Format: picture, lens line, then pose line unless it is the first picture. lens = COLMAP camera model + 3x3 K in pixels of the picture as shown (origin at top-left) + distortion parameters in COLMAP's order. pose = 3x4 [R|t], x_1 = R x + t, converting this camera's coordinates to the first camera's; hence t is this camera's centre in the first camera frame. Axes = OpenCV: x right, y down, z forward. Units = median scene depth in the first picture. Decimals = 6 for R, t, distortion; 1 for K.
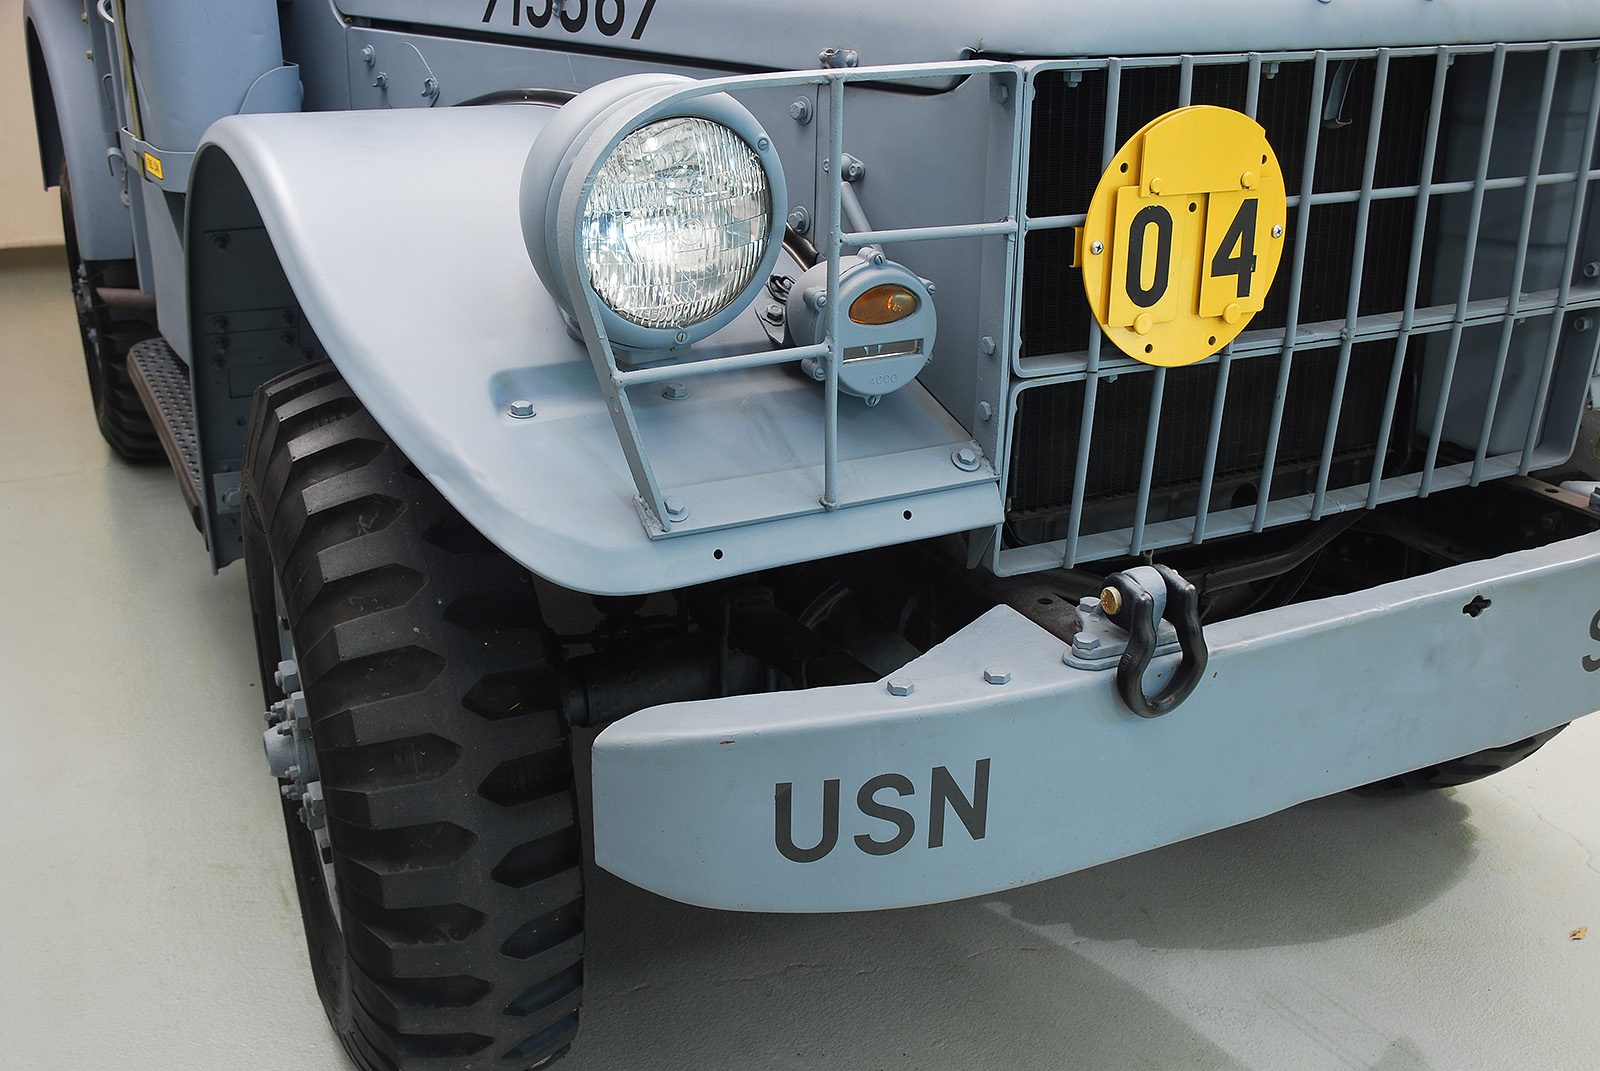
lens RADIAL K [[1651.2, 0, 774.0], [0, 1651.2, 557.5], [0, 0, 1]] dist [-0.132186, 0.220646]
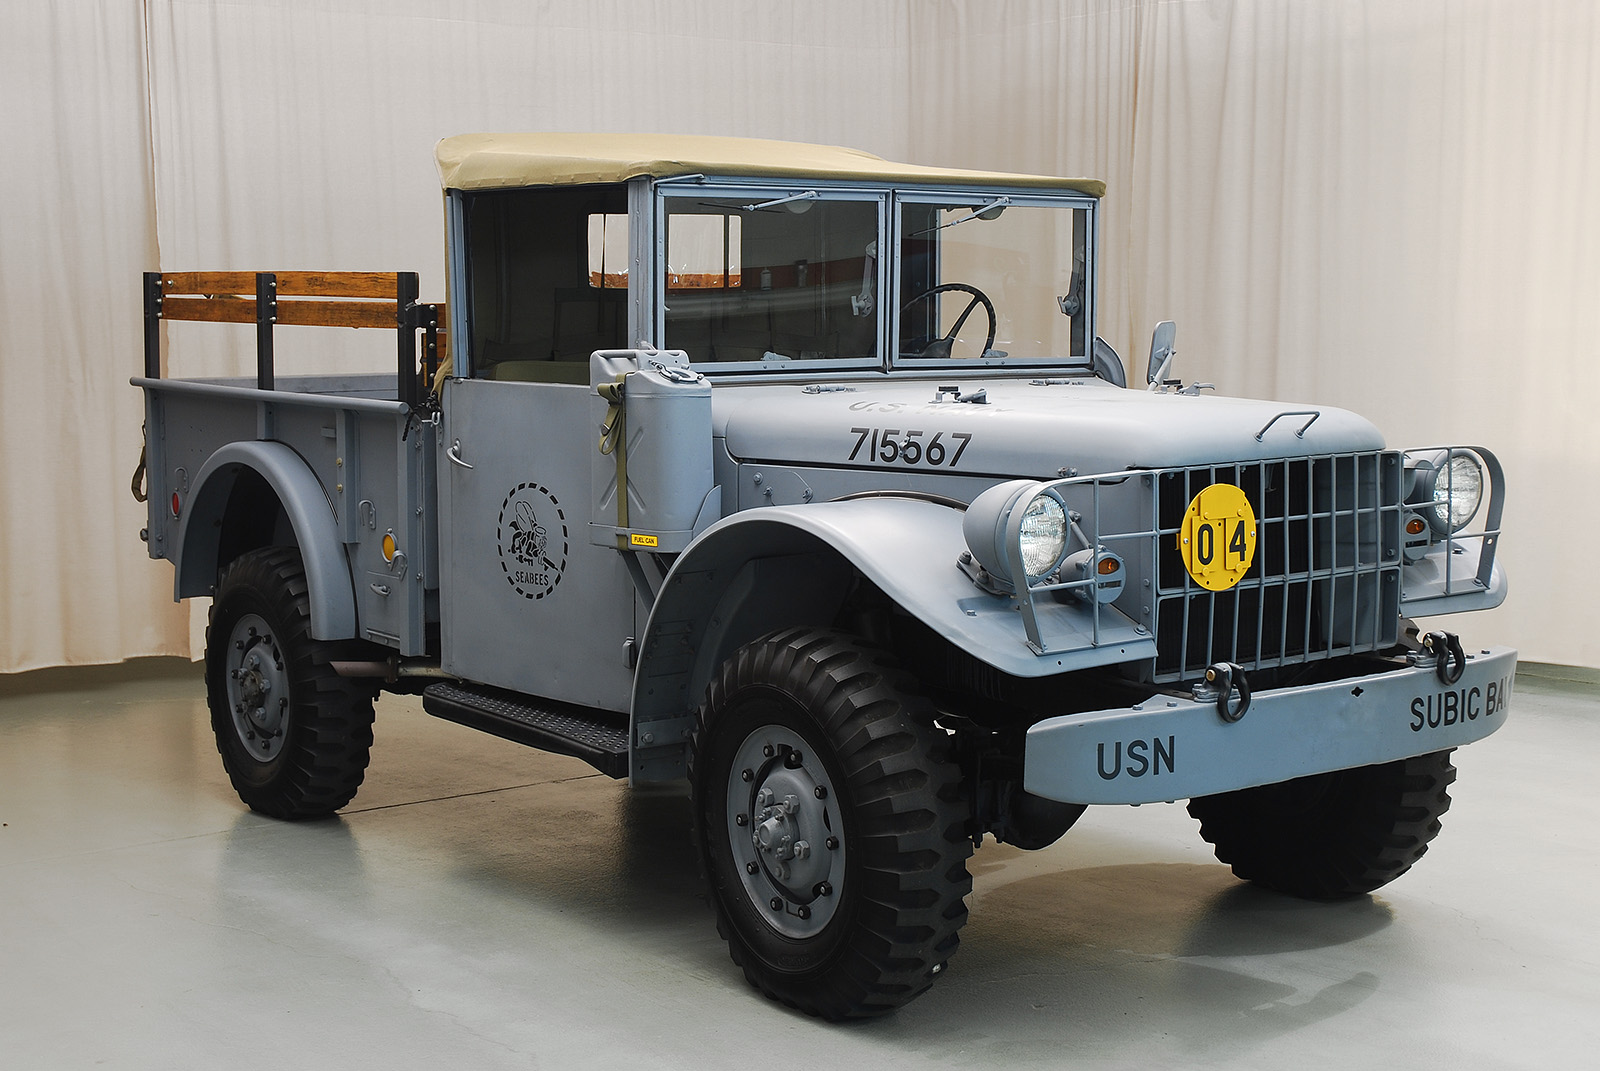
lens RADIAL K [[2402.3, 0, 804.9], [0, 2402.3, 533.1], [0, 0, 1]] dist [0.028881, 0.033697]
pose [[0.984971, -0.037700, 0.168556, -0.947701], [0.081864, 0.961209, -0.263393, 0.684494], [-0.152087, 0.273233, 0.949849, -2.286138]]
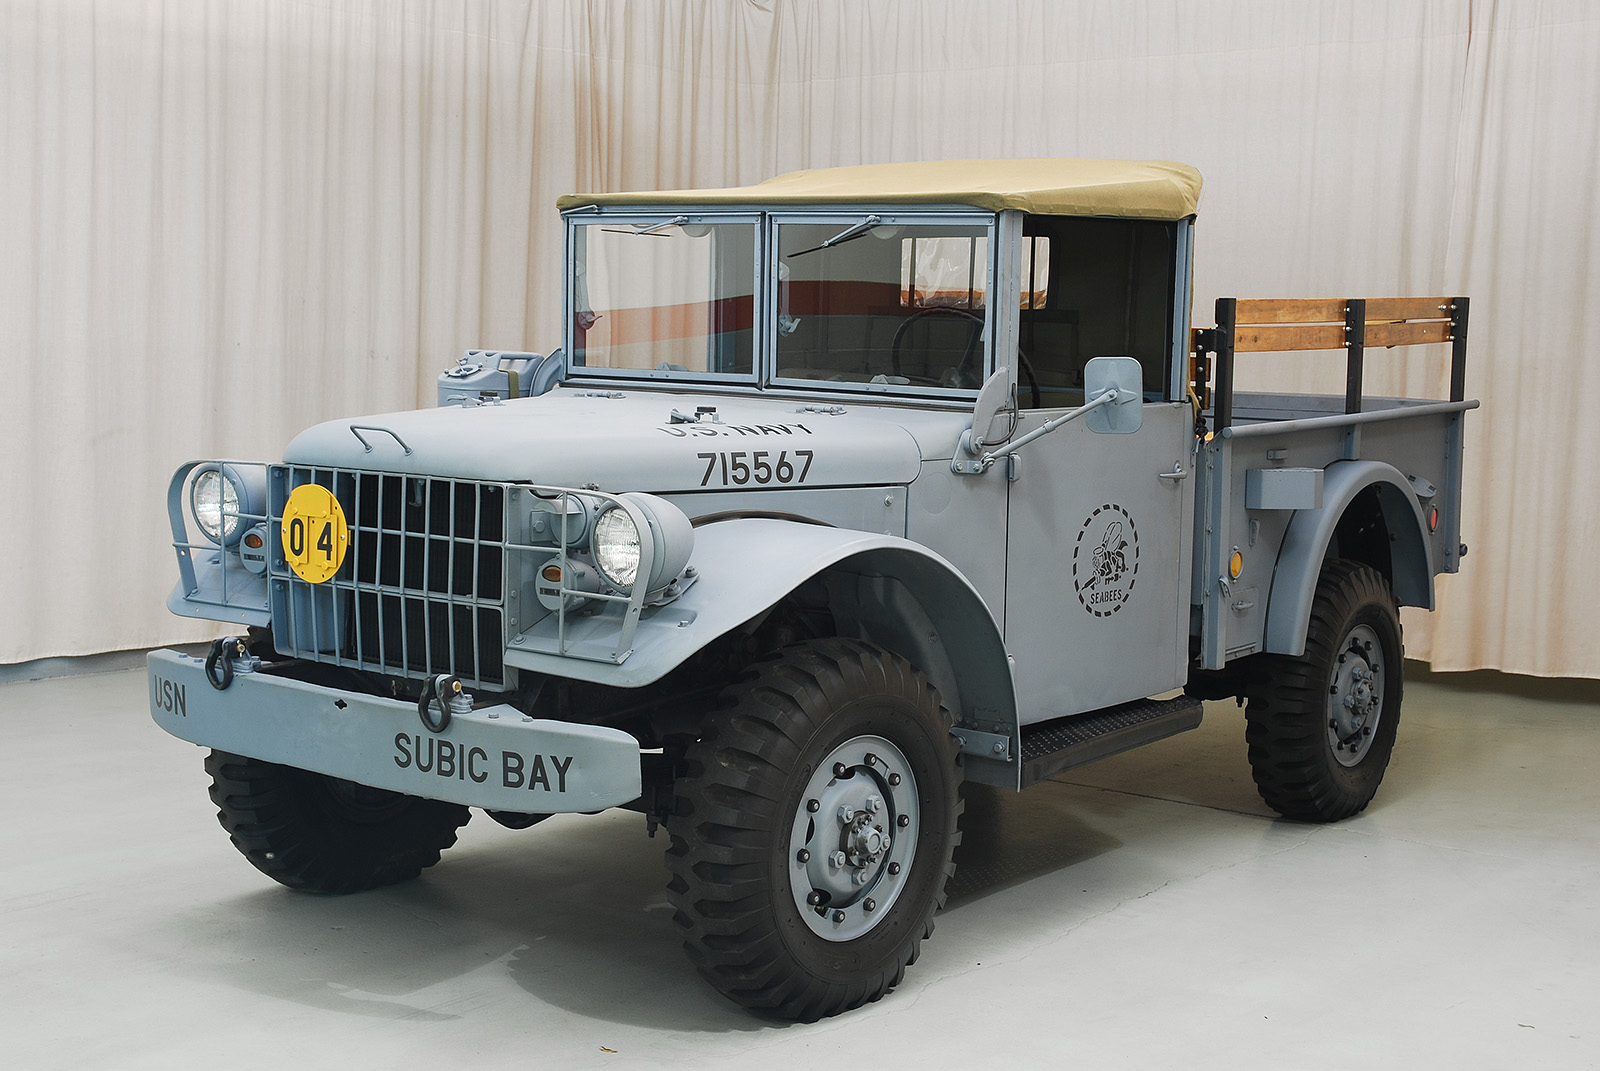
lens RADIAL K [[2179.8, 0, 683.0], [0, 2179.8, 533.2], [0, 0, 1]] dist [0.030811, 0.054626]
pose [[0.385205, 0.094861, -0.917942, 3.679043], [-0.351529, 0.934791, -0.050914, -0.224451], [0.853255, 0.342296, 0.393433, 0.123489]]
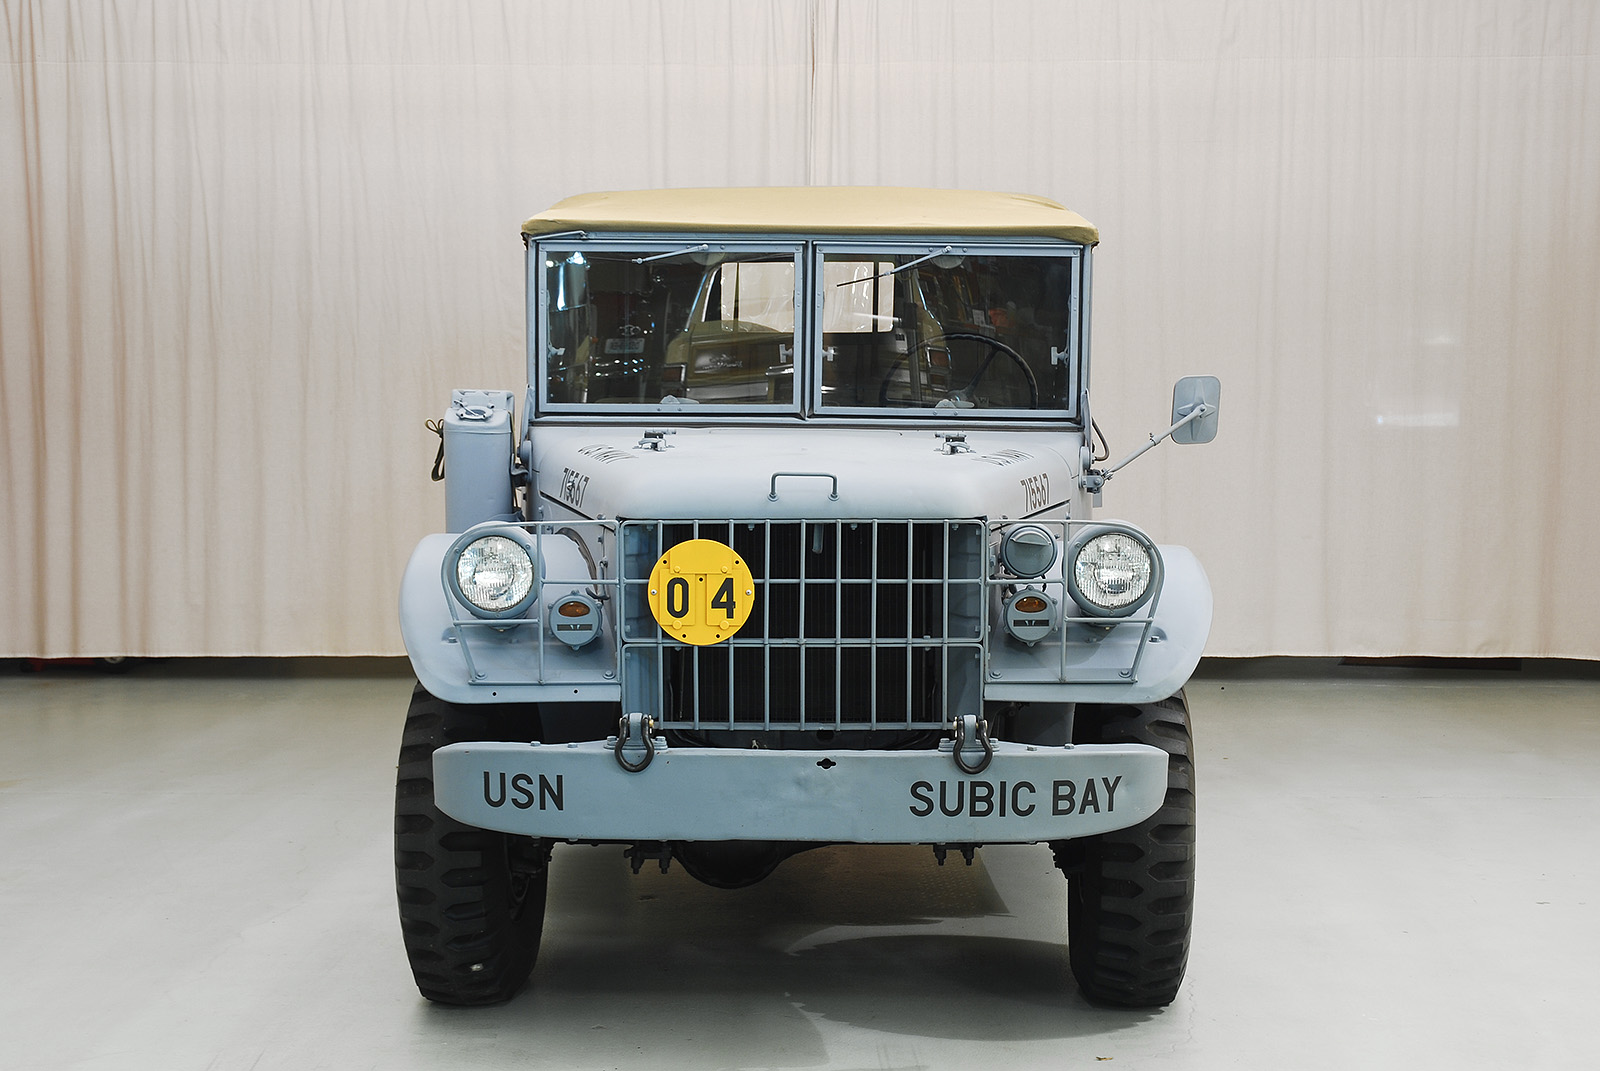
lens RADIAL K [[2430.4, 0, 736.9], [0, 2430.4, 550.0], [0, 0, 1]] dist [0.055141, 0.208785]
pose [[0.874274, 0.038030, -0.483941, 2.049752], [-0.171114, 0.957080, -0.233918, 0.584280], [0.454274, 0.287318, 0.843258, -2.057812]]
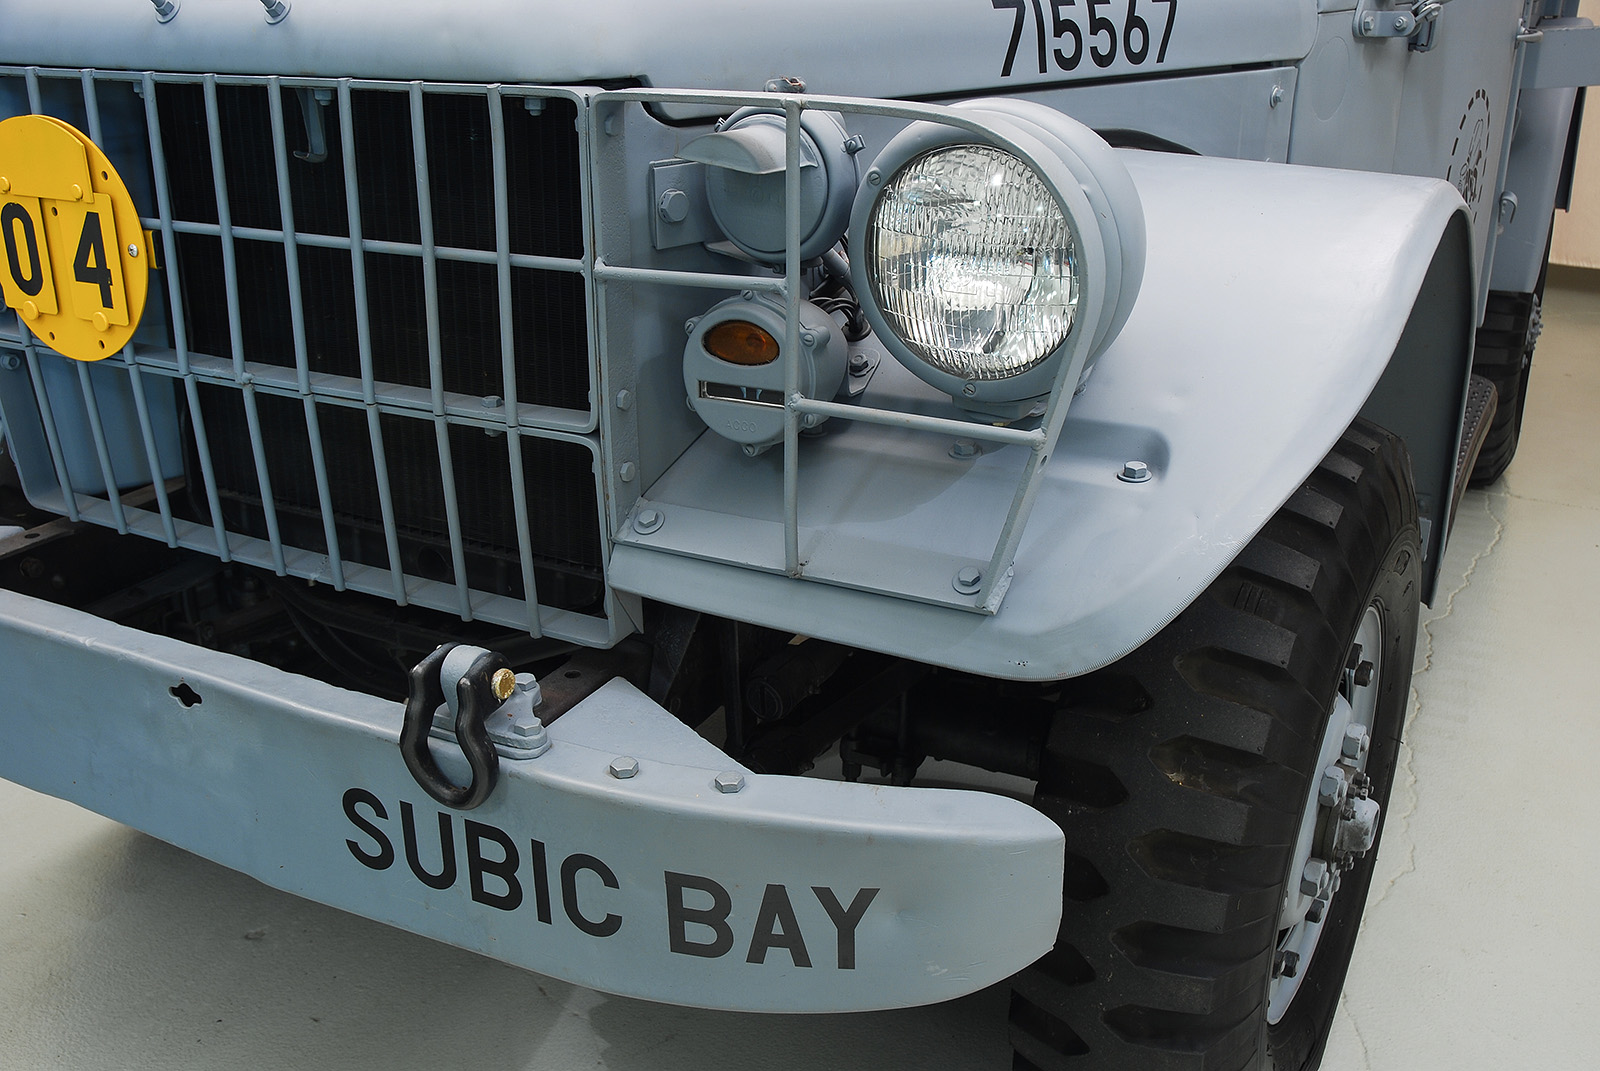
lens RADIAL K [[1549.6, 0, 790.1], [0, 1549.6, 550.7], [0, 0, 1]] dist [-0.108230, 0.179524]
pose [[0.558233, 0.294785, -0.775550, 1.345661], [-0.294626, 0.944263, 0.146843, -0.288734], [0.775610, 0.146525, 0.613970, 0.779837]]
